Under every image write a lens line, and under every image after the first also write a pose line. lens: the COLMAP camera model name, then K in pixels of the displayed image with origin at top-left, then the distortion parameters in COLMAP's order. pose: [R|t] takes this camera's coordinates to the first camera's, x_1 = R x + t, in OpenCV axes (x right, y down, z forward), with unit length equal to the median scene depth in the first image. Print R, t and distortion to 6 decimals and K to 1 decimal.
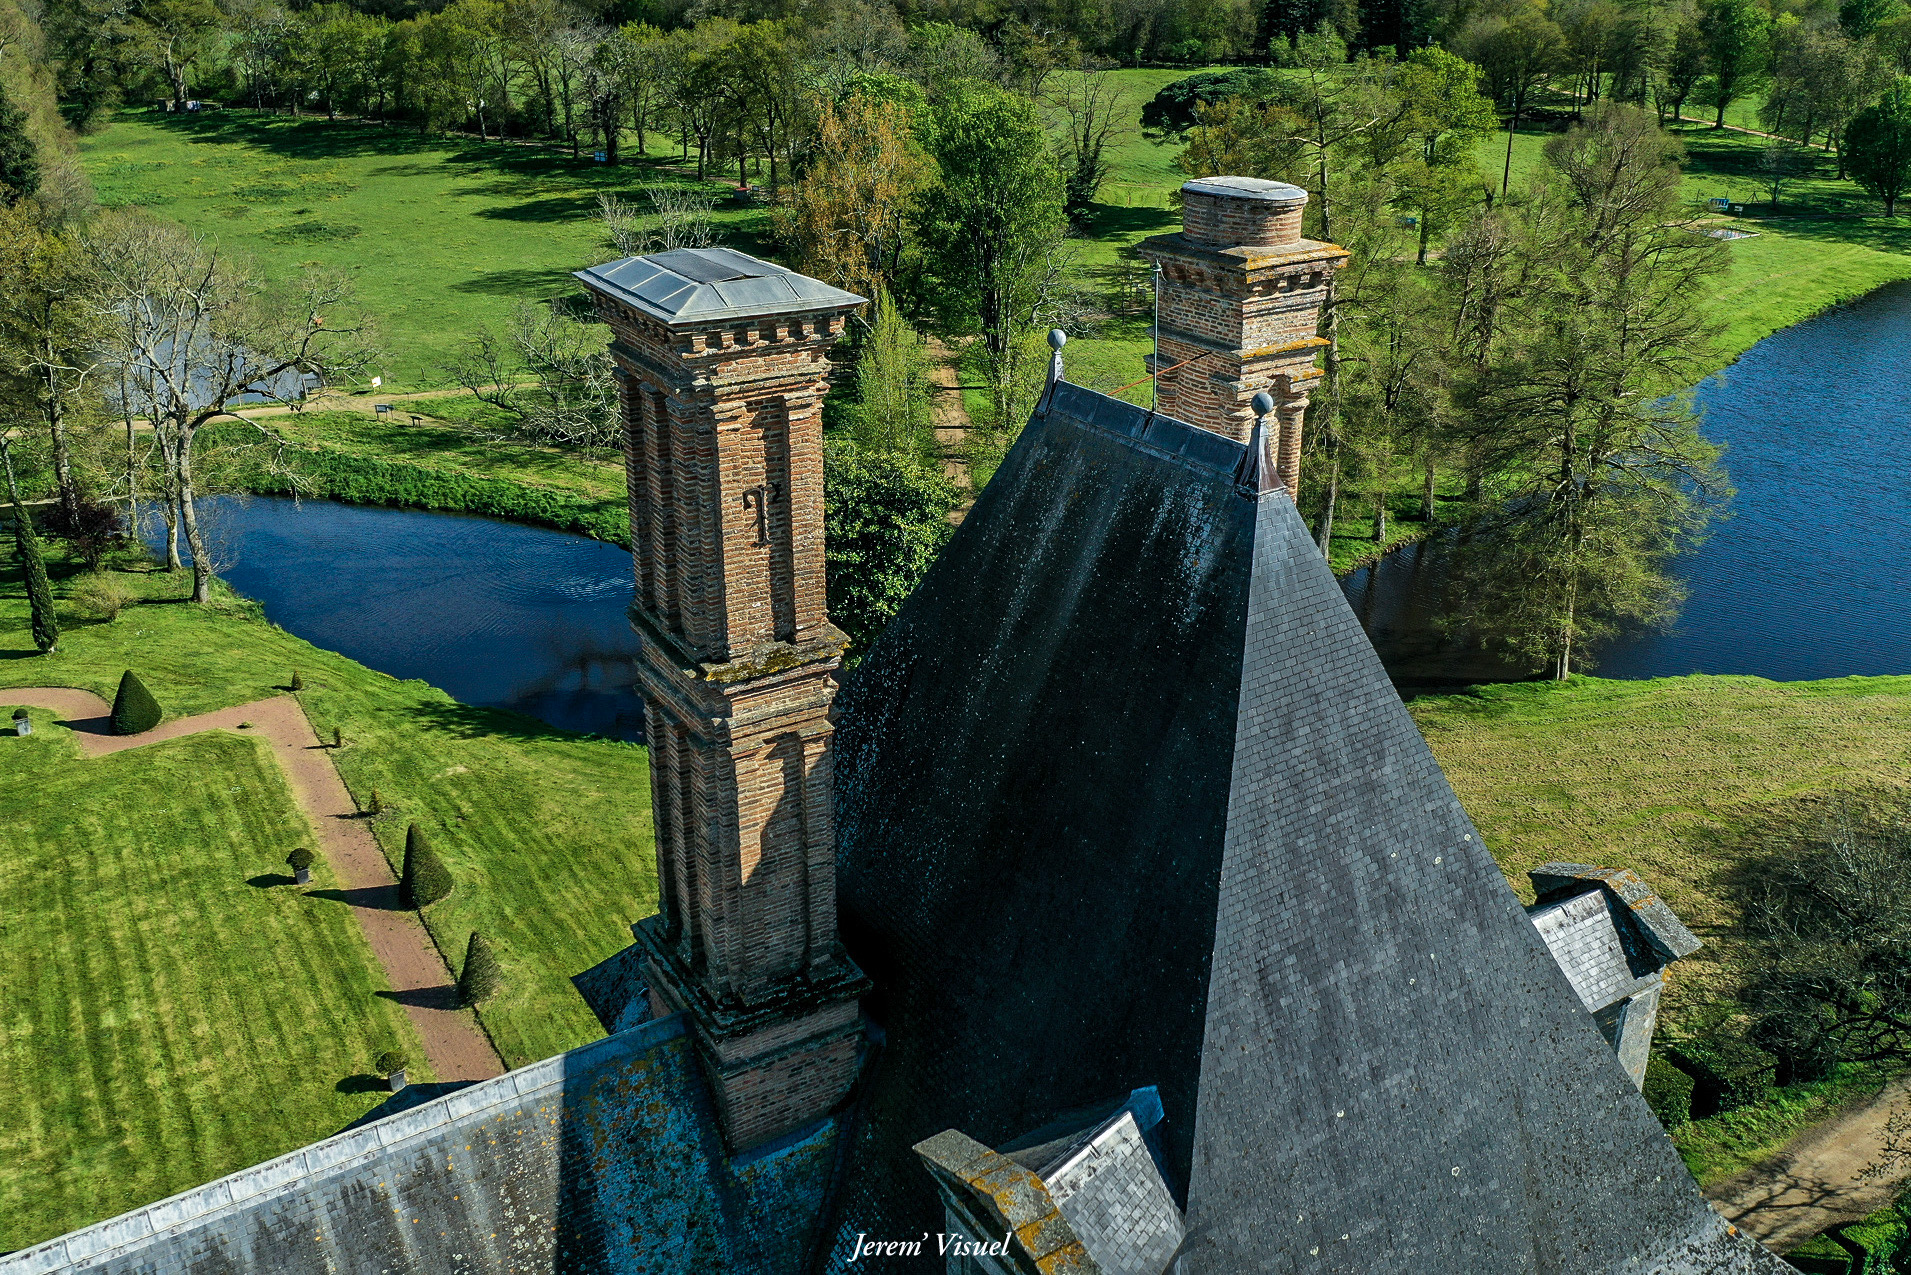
lens RADIAL K [[1639.3, 0, 984.8], [0, 1639.3, 597.5], [0, 0, 1]] dist [-0.014477, 0.000938]
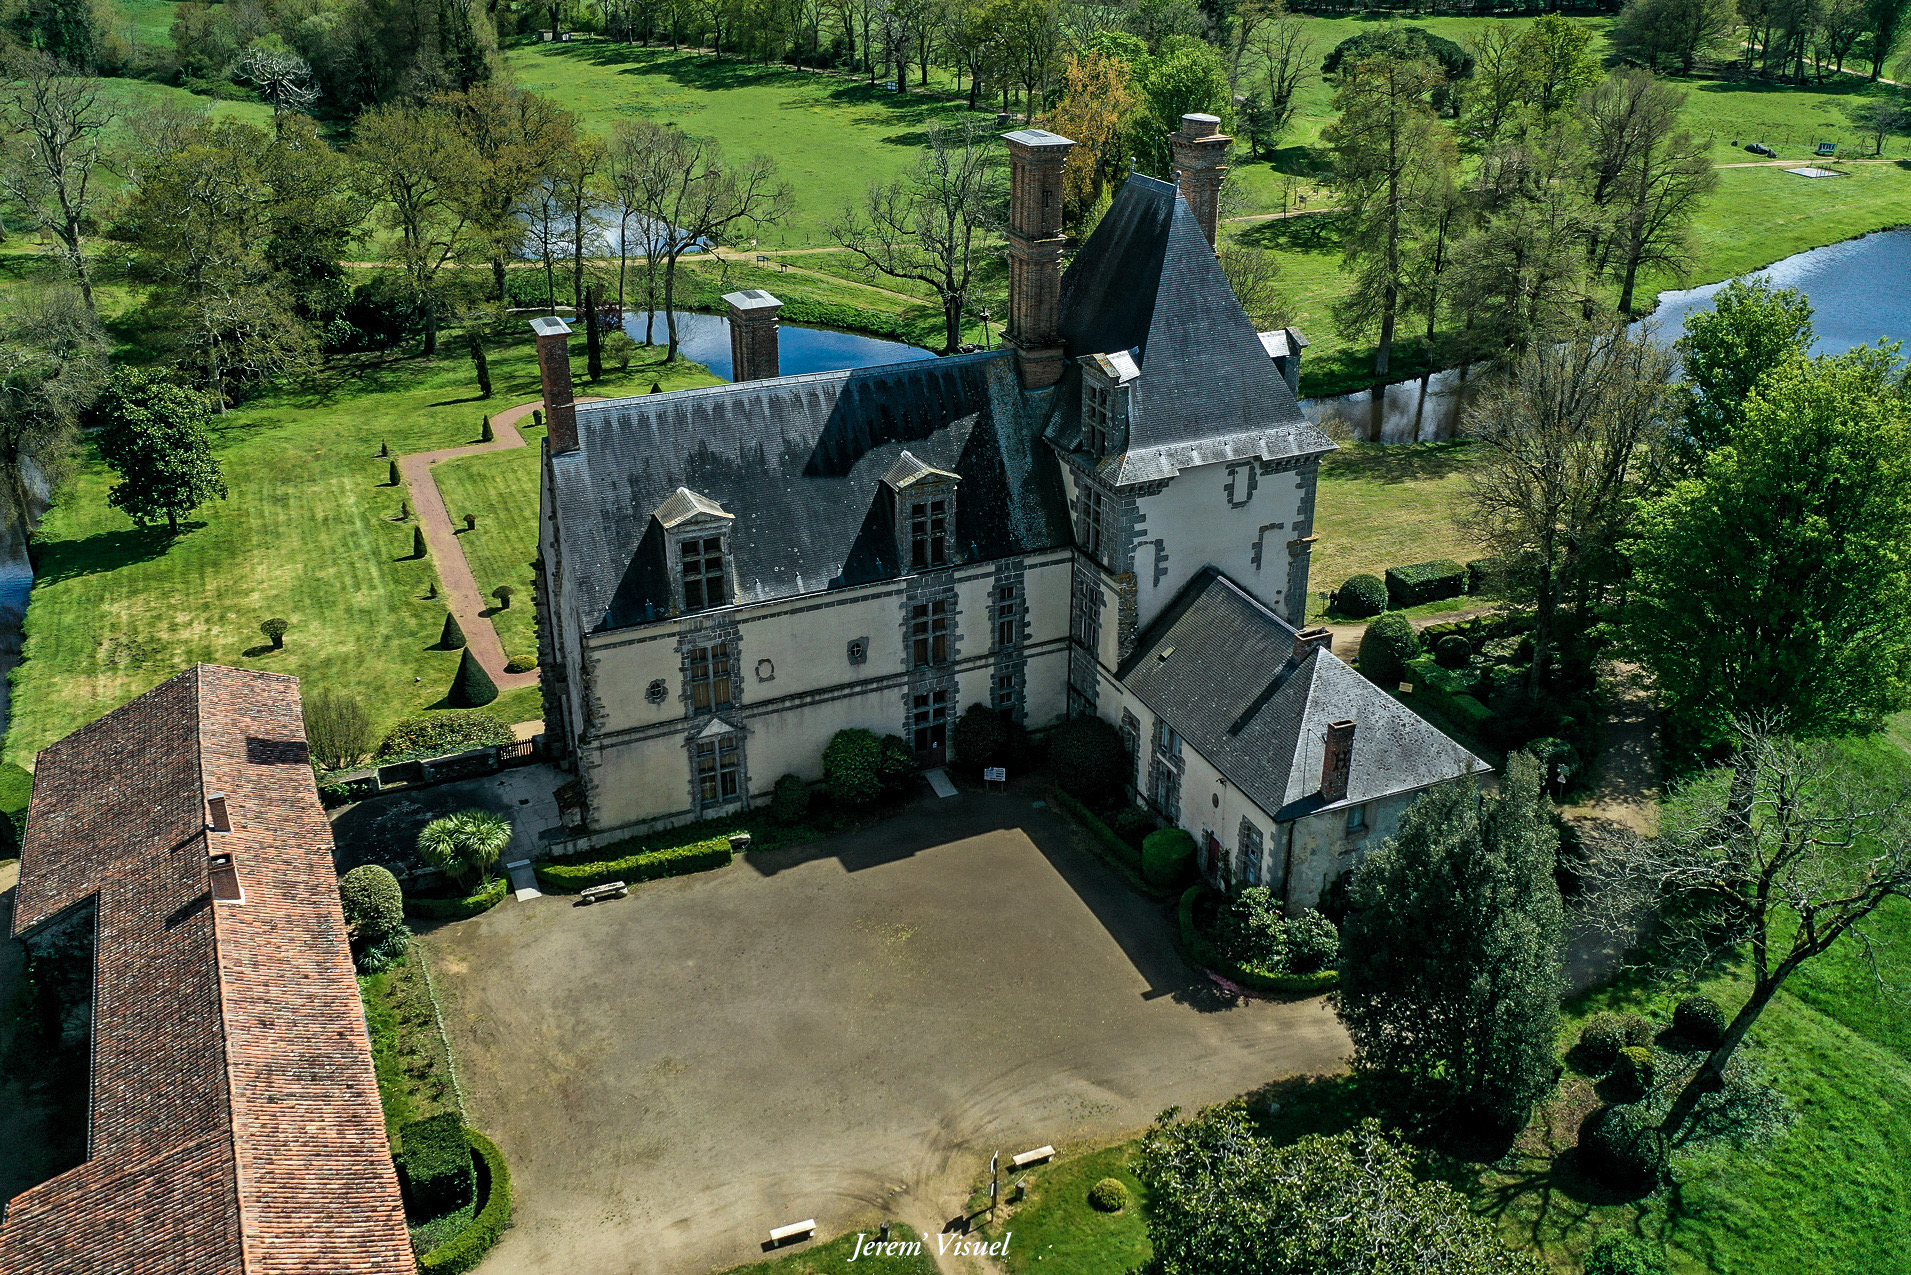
lens RADIAL K [[1679.3, 0, 955.5], [0, 1679.3, 637.5], [0, 0, 1]] dist [-0.006934, -0.015931]
pose [[0.987139, 0.067943, -0.144711, 0.103378], [-0.059803, 0.996412, 0.059882, 0.266124], [0.148260, -0.050458, 0.987660, -1.053929]]
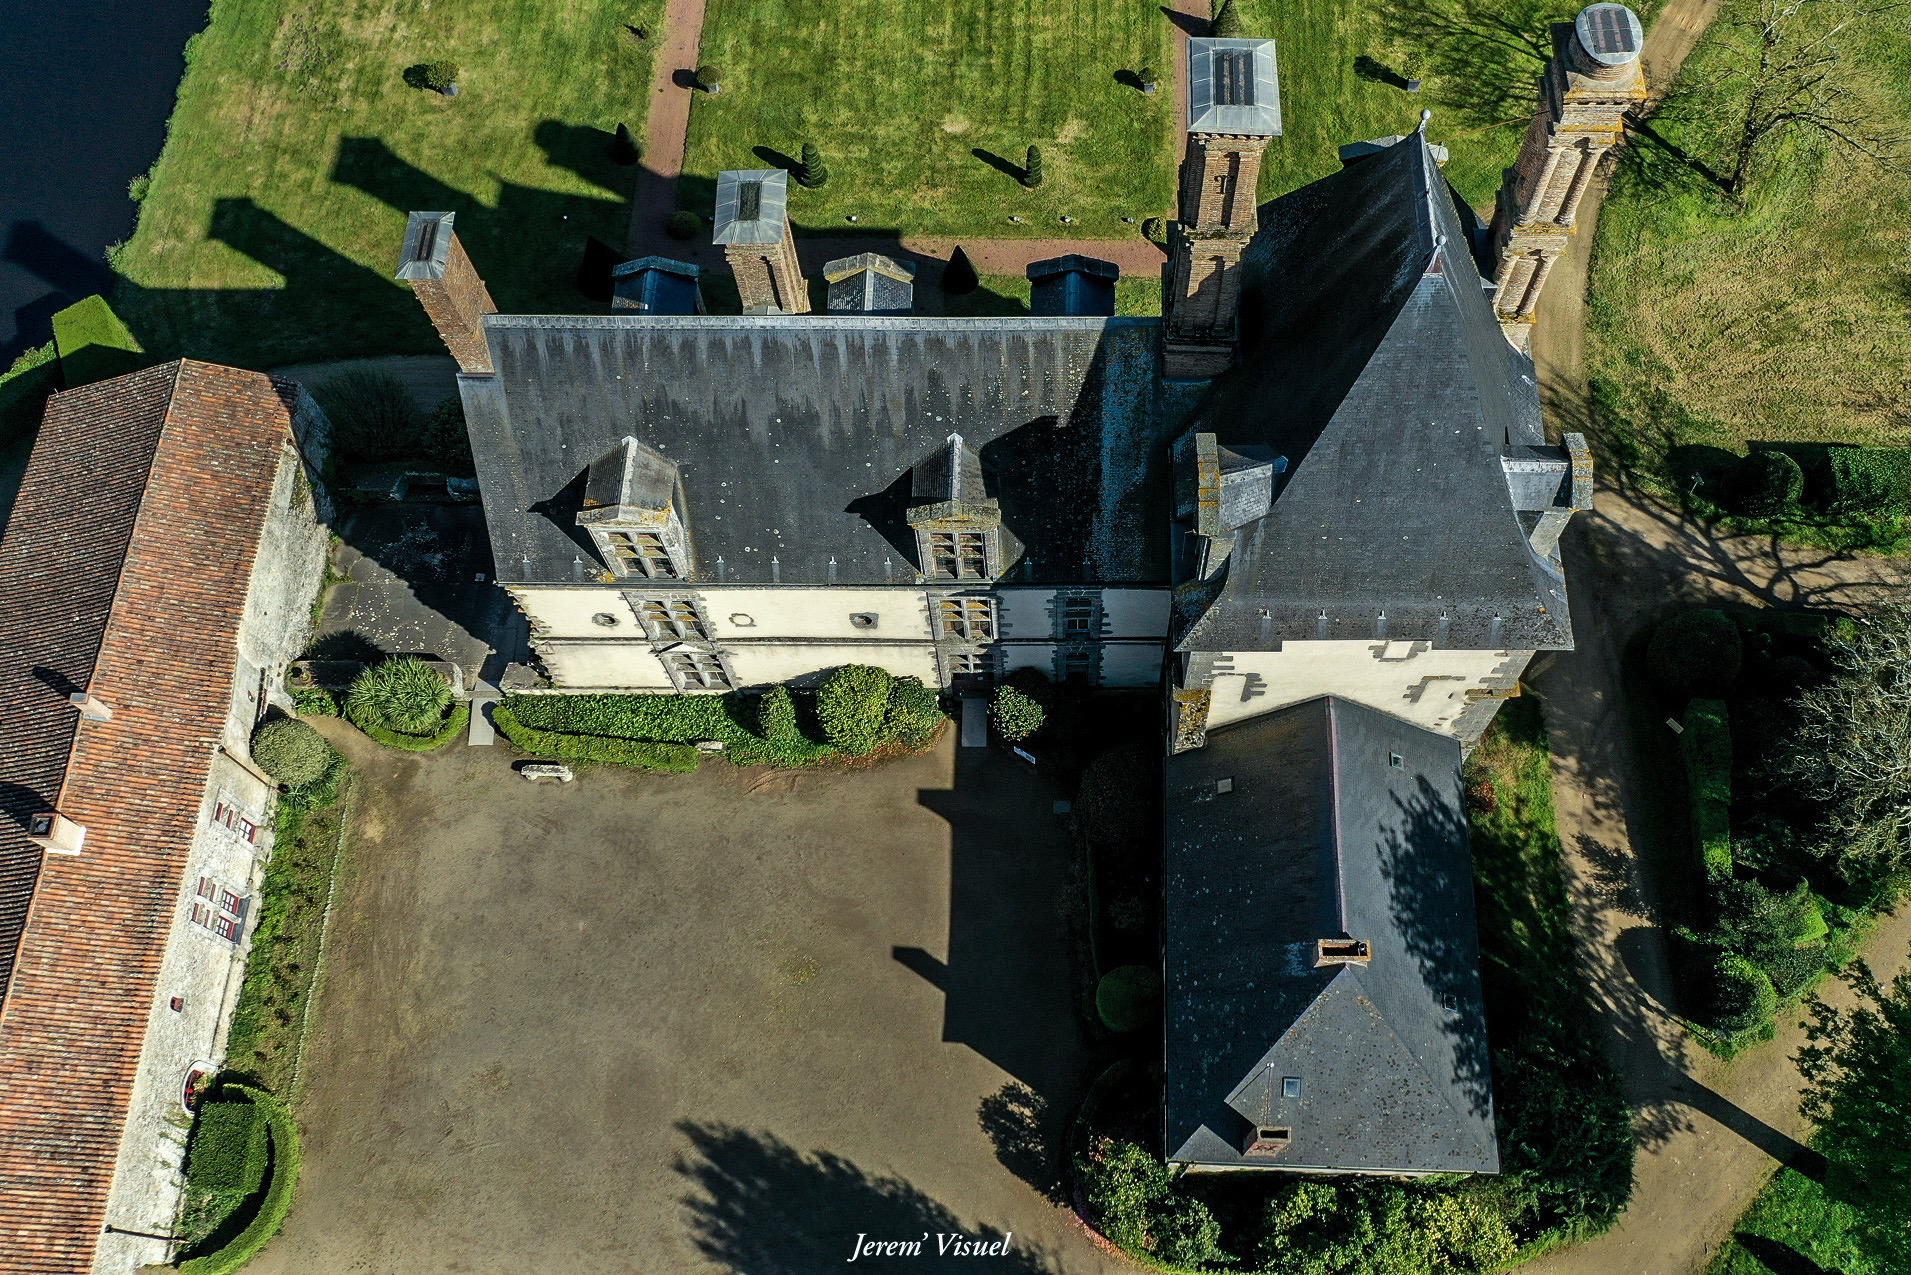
lens RADIAL K [[1639.3, 0, 984.8], [0, 1639.3, 597.5], [0, 0, 1]] dist [-0.014477, 0.000938]
pose [[0.820778, 0.498766, -0.278488, 0.177086], [-0.183909, 0.692270, 0.697811, -0.409077], [0.540833, -0.521531, 0.659928, -0.337928]]
